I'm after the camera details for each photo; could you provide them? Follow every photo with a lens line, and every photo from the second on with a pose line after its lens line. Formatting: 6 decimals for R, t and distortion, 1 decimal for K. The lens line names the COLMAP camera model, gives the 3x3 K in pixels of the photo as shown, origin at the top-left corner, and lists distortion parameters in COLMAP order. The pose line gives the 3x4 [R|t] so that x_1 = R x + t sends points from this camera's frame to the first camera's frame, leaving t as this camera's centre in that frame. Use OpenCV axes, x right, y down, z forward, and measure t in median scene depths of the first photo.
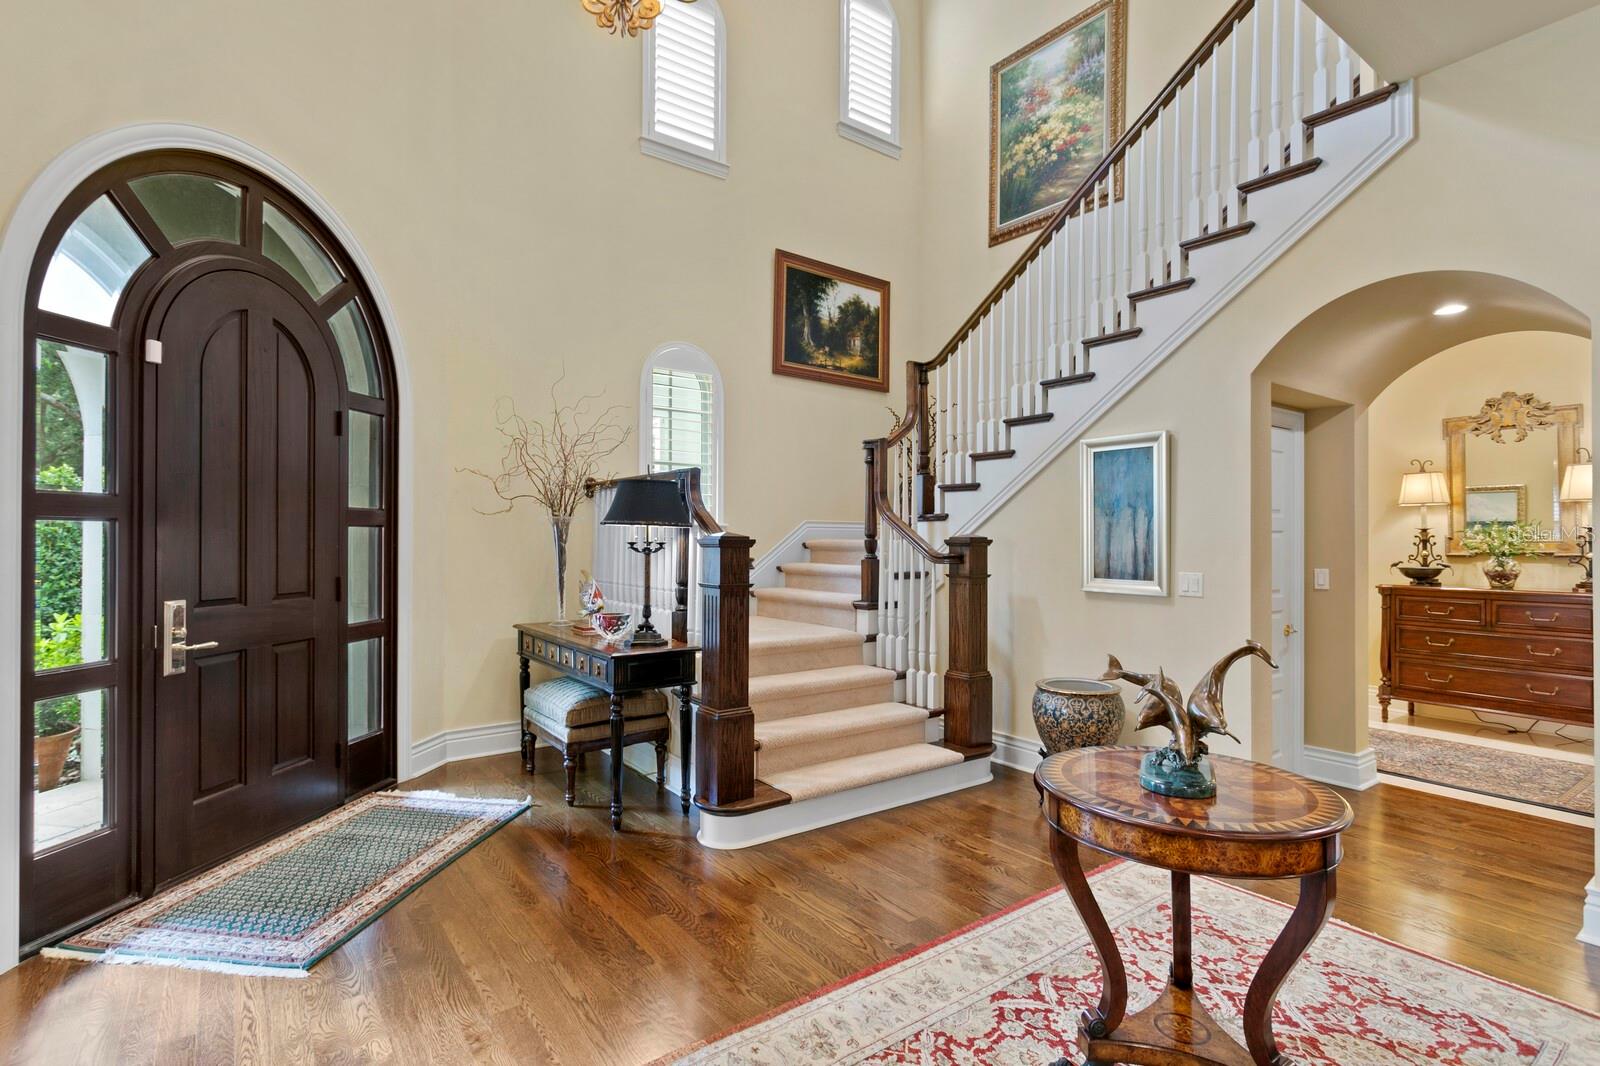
lens RADIAL K [[770.9, 0, 787.7], [0, 770.9, 537.0], [0, 0, 1]] dist [0.000832, -0.000009]
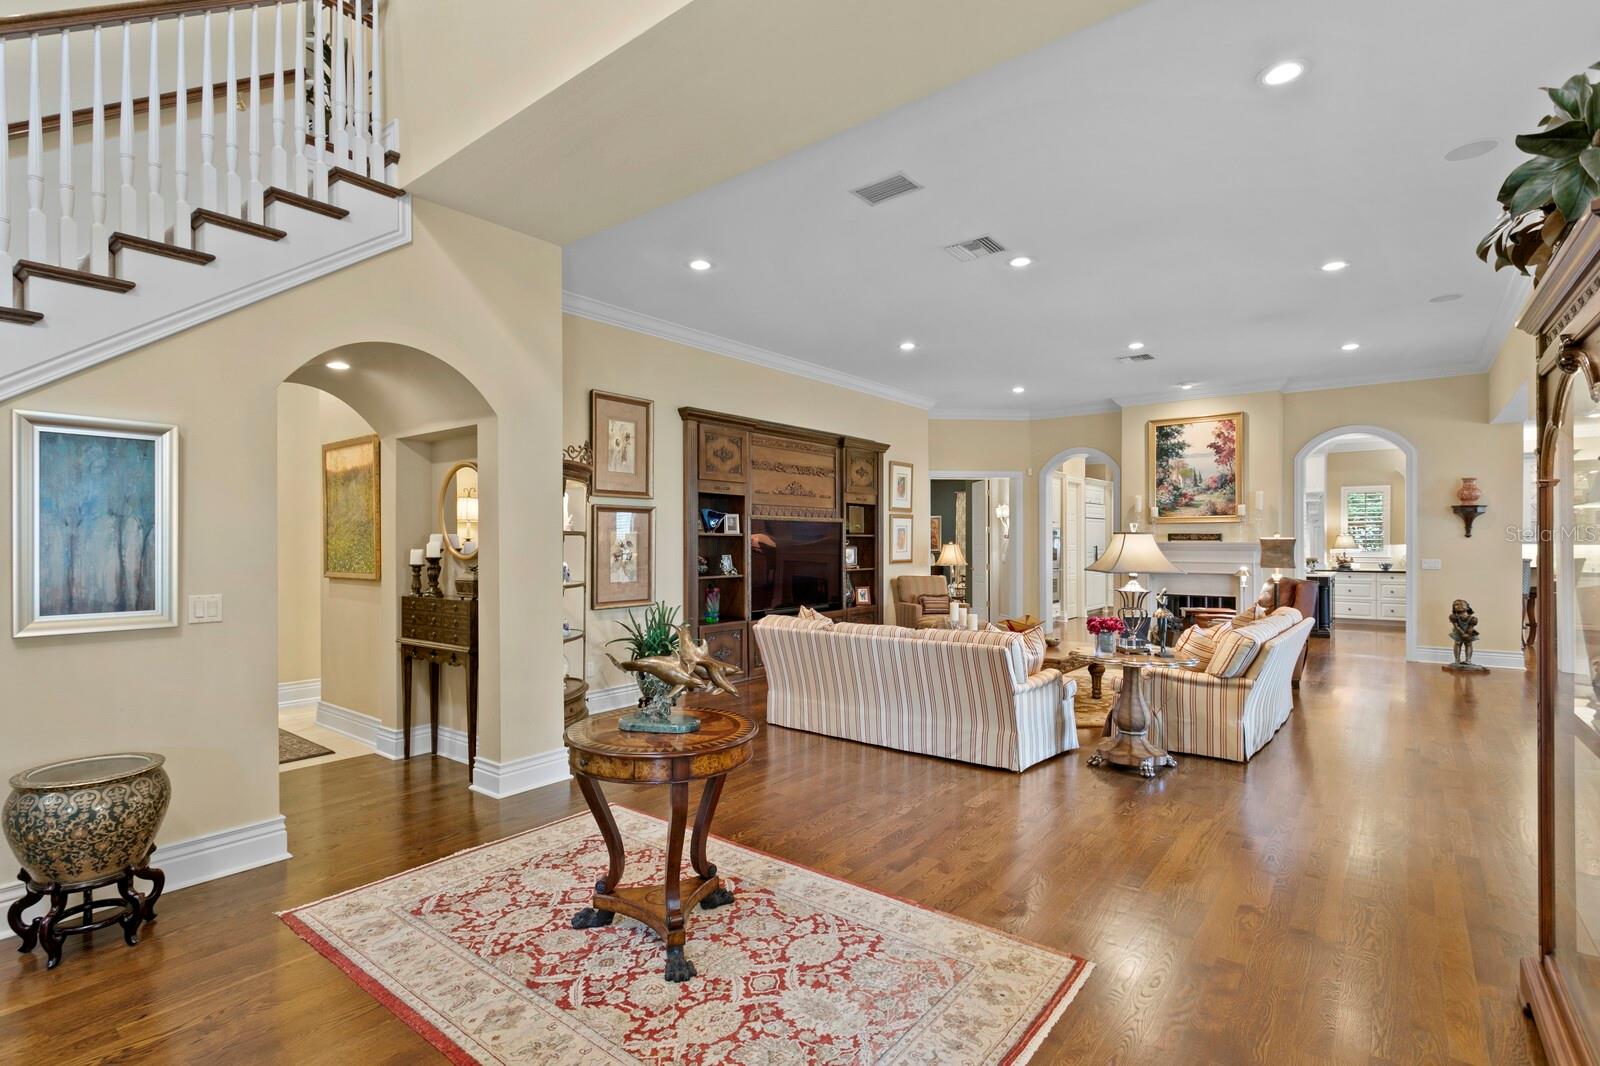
lens RADIAL K [[770.9, 0, 787.3], [0, 770.9, 536.7], [0, 0, 1]] dist [0.000832, -0.000009]
pose [[-0.270486, 0.000242, 0.962724, -0.603909], [0.002815, 0.999996, 0.000539, -0.021249], [-0.962720, 0.002856, -0.270486, 0.751316]]
